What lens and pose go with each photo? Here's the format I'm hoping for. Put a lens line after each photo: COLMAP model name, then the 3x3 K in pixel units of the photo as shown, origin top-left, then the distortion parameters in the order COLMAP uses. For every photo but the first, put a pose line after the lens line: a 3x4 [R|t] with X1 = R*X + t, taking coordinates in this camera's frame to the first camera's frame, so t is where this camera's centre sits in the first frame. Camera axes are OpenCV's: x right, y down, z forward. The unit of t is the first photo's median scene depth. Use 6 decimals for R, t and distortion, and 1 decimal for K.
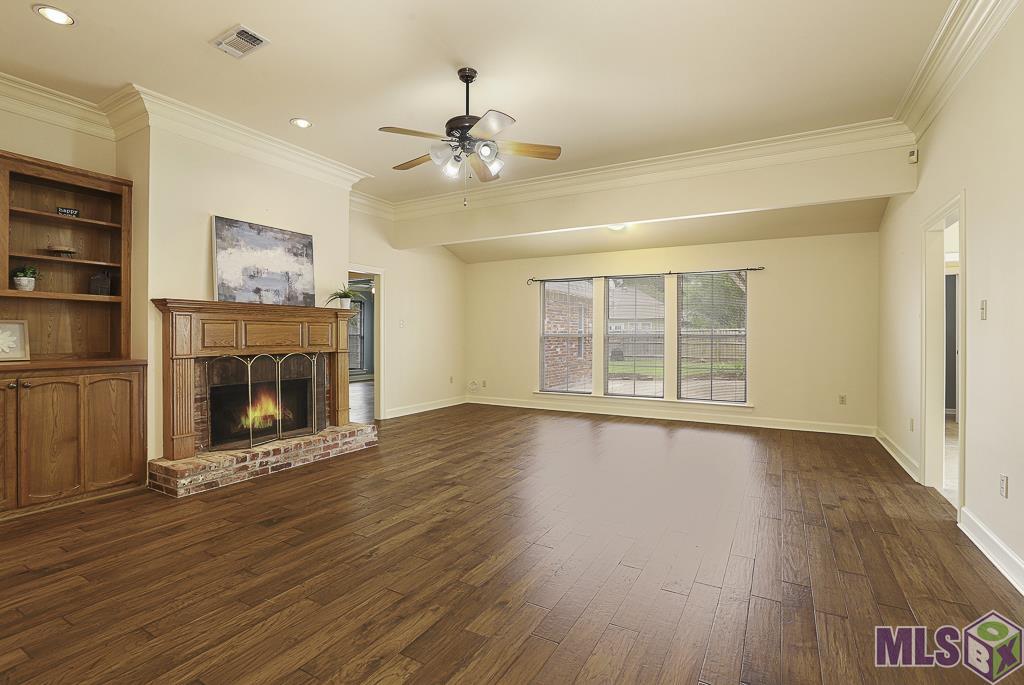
lens RADIAL K [[480.9, 0, 511.1], [0, 480.9, 333.8], [0, 0, 1]] dist [-0.053288, 0.023696]
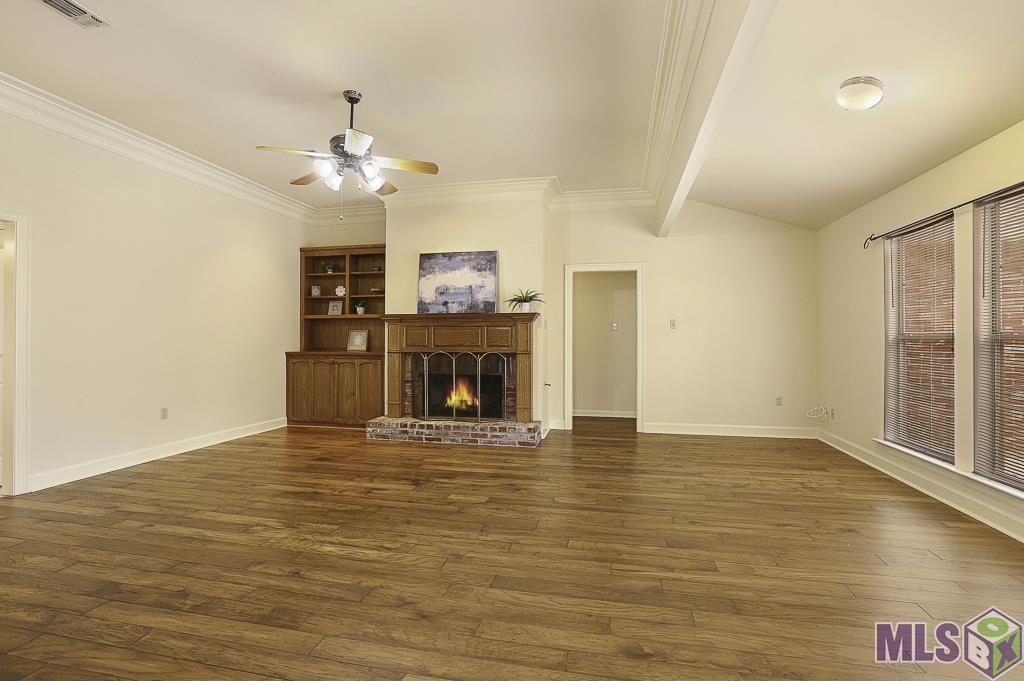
lens RADIAL K [[480.9, 0, 511.1], [0, 480.9, 331.8], [0, 0, 1]] dist [-0.053288, 0.023696]
pose [[0.292912, -0.019190, -0.955947, 0.790091], [0.000426, 0.999801, -0.019940, 0.014227], [0.956139, 0.005433, 0.292862, 0.786931]]
